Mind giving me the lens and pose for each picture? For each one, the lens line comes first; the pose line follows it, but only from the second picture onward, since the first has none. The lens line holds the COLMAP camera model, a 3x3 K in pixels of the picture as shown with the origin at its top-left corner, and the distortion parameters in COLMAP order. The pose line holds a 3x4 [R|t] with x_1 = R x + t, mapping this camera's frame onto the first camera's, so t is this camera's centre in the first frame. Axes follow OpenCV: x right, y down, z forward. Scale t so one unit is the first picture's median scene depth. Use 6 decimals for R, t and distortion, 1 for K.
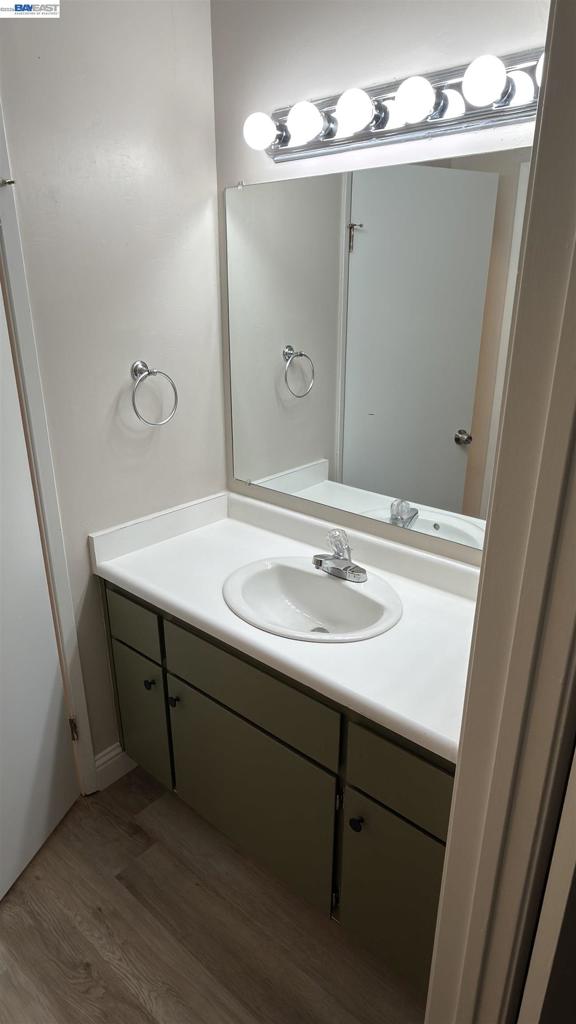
lens RADIAL K [[617.9, 0, 288.0], [0, 617.9, 512.0], [0, 0, 1]] dist [0.001440, 0.001001]
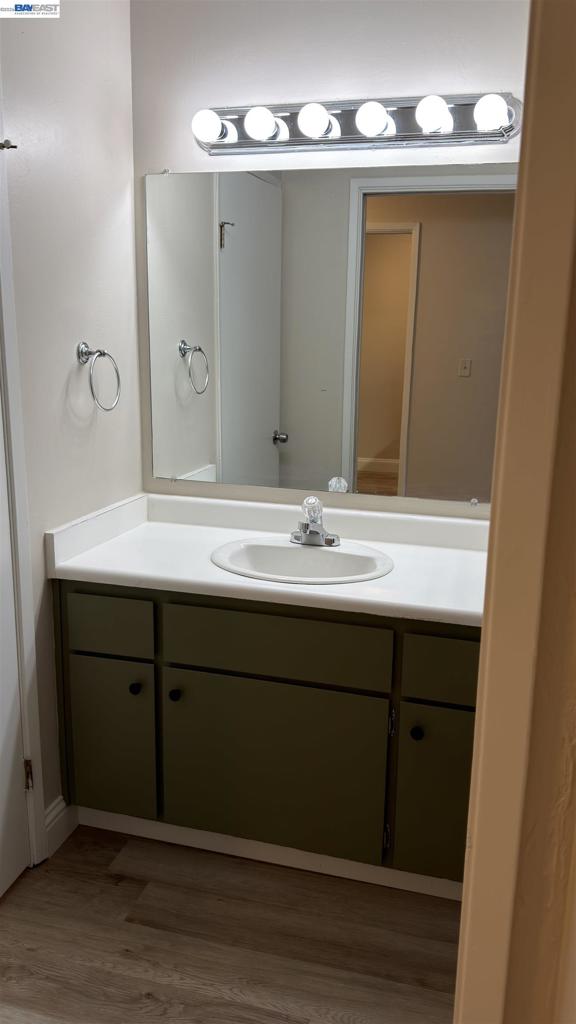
lens RADIAL K [[820.0, 0, 288.0], [0, 820.0, 512.0], [0, 0, 1]] dist [0.034662, -0.003001]
pose [[0.905508, -0.081754, 0.416378, -0.498351], [0.135861, 0.985467, -0.101968, 0.176490], [-0.401991, 0.148902, 0.903455, -0.209761]]
